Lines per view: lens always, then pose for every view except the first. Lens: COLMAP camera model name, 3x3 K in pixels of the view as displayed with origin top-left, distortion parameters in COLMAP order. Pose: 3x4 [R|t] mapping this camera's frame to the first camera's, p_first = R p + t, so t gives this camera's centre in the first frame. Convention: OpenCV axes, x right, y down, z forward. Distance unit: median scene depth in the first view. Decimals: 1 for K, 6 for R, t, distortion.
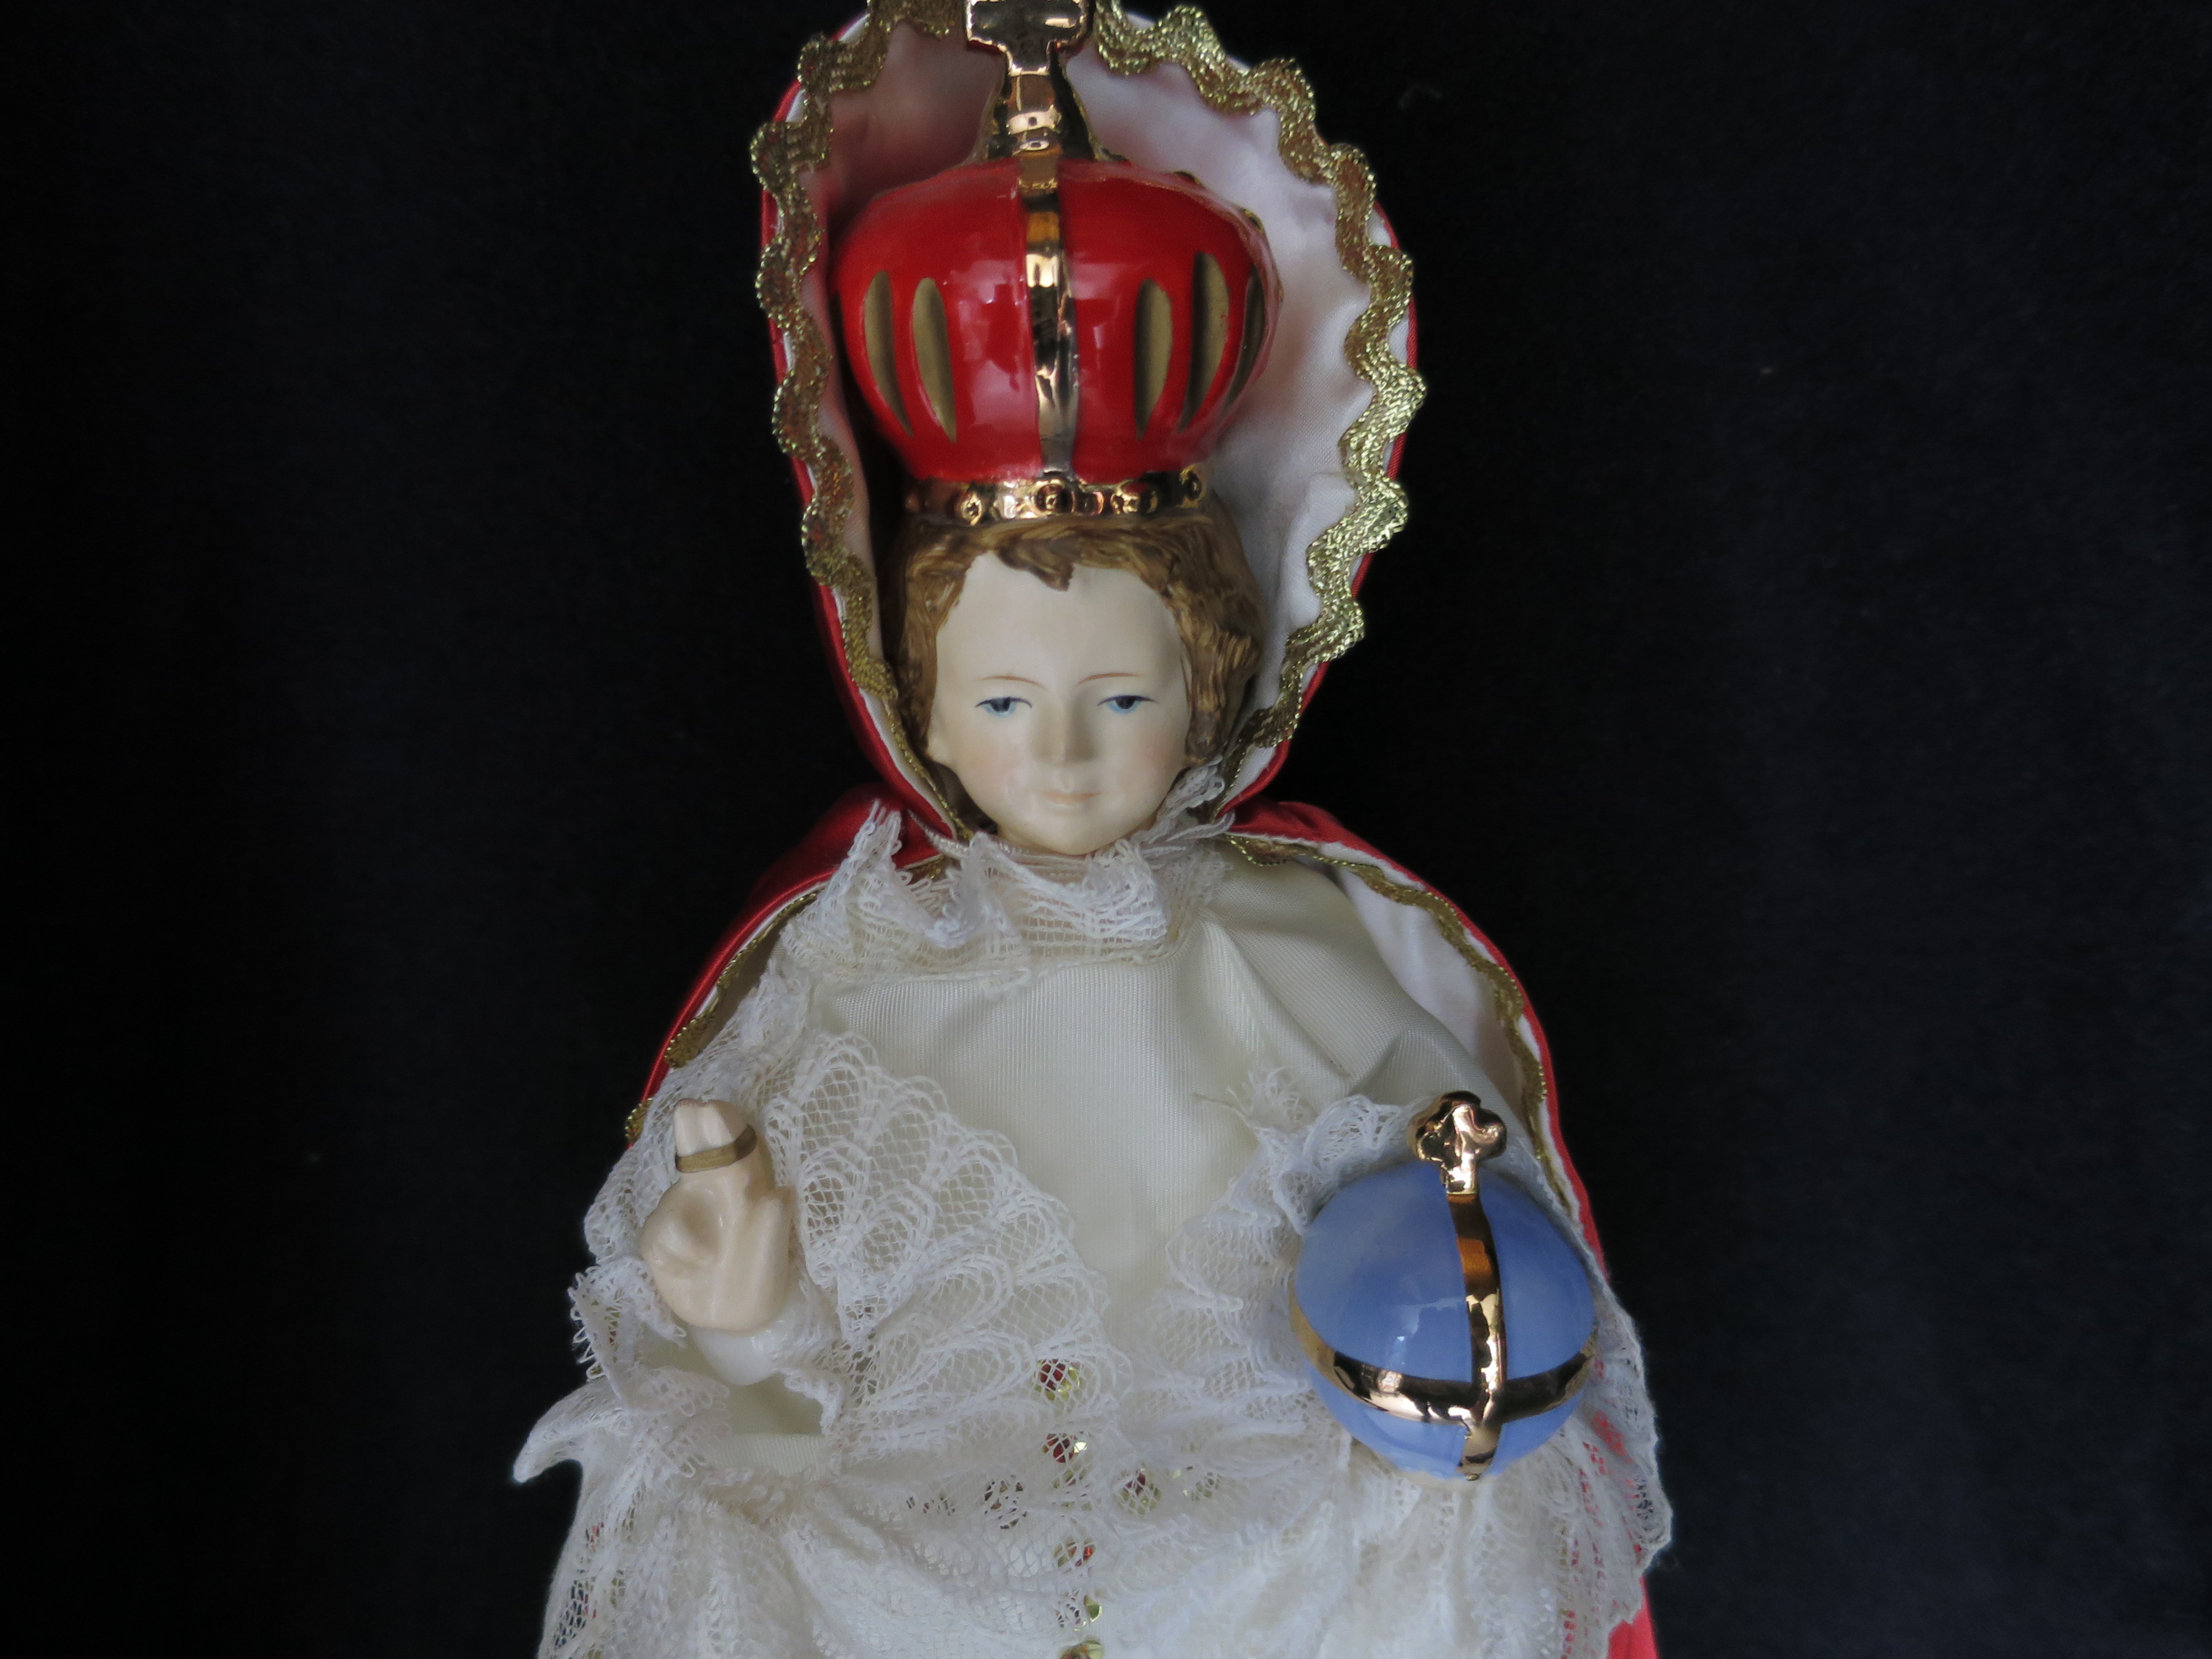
lens RADIAL K [[1522.5, 0, 1106.0], [0, 1522.5, 829.5], [0, 0, 1]] dist [-0.073140, 0.007790]
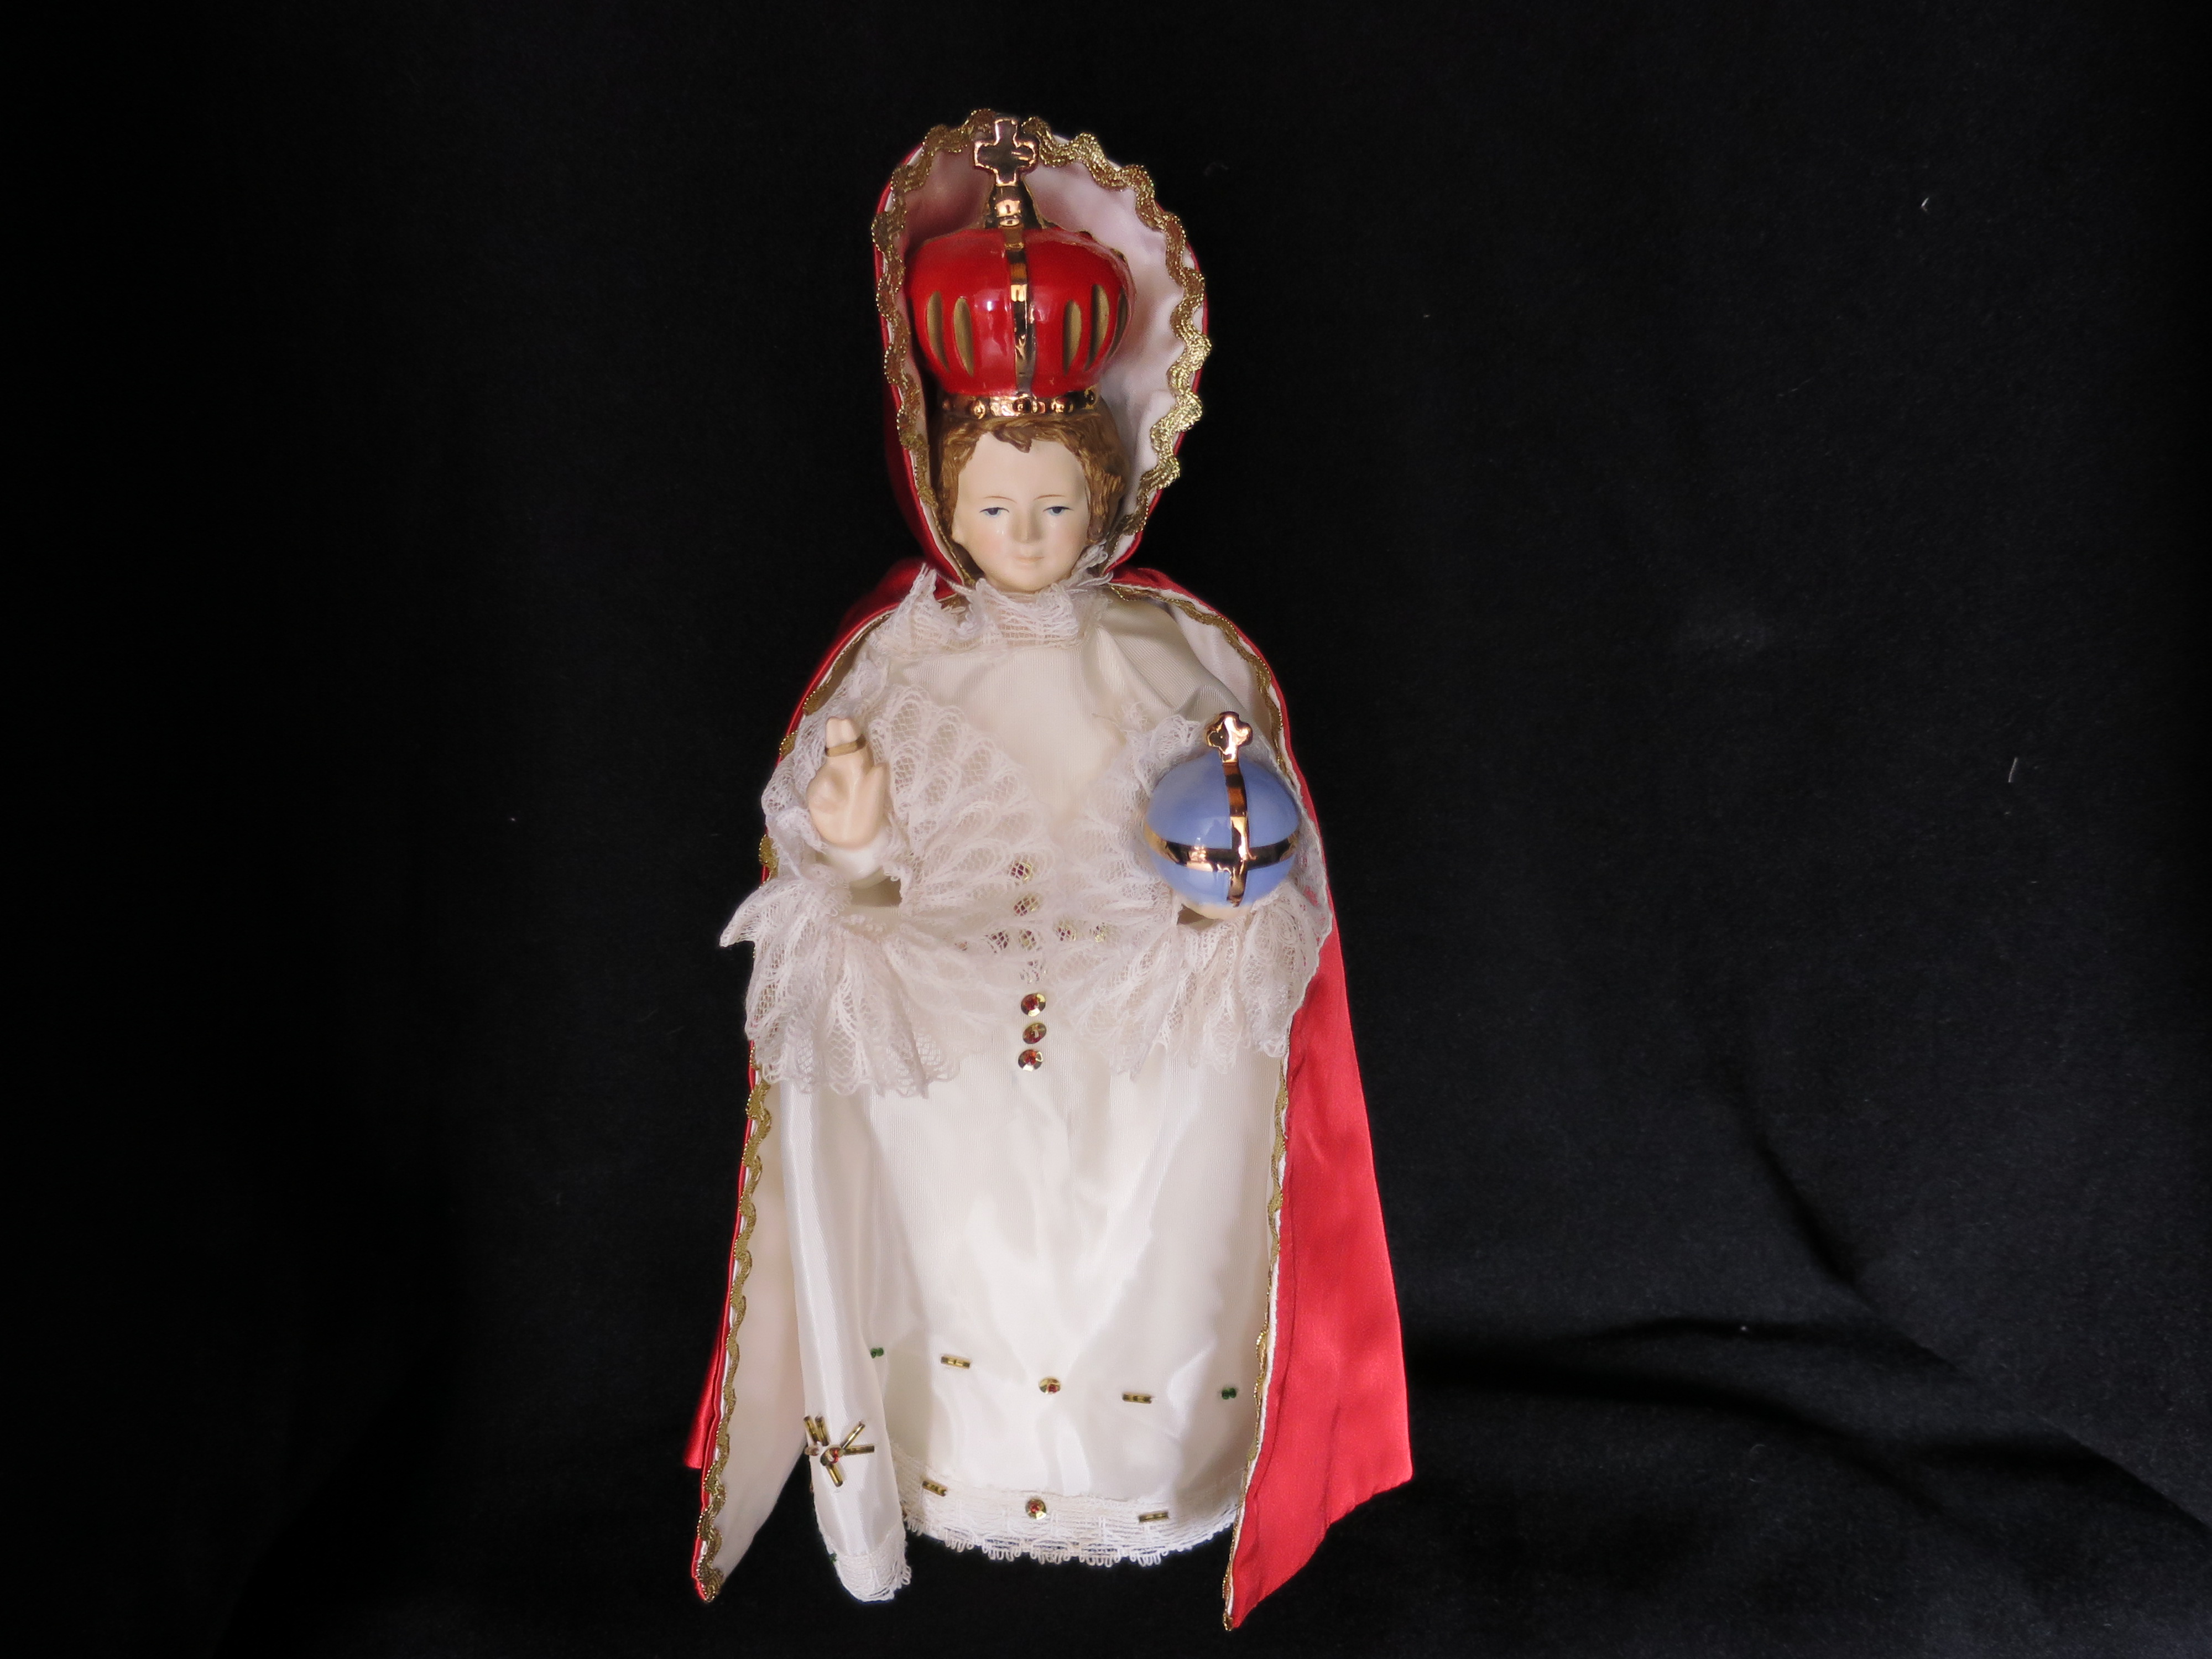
lens RADIAL K [[1931.4, 0, 1112.0], [0, 1931.4, 915.6], [0, 0, 1]] dist [-0.089883, 0.005182]
pose [[0.996490, -0.015087, 0.082343, -0.124995], [0.006408, 0.994487, 0.104665, 0.172043], [-0.083468, -0.103770, 0.991093, -1.469824]]
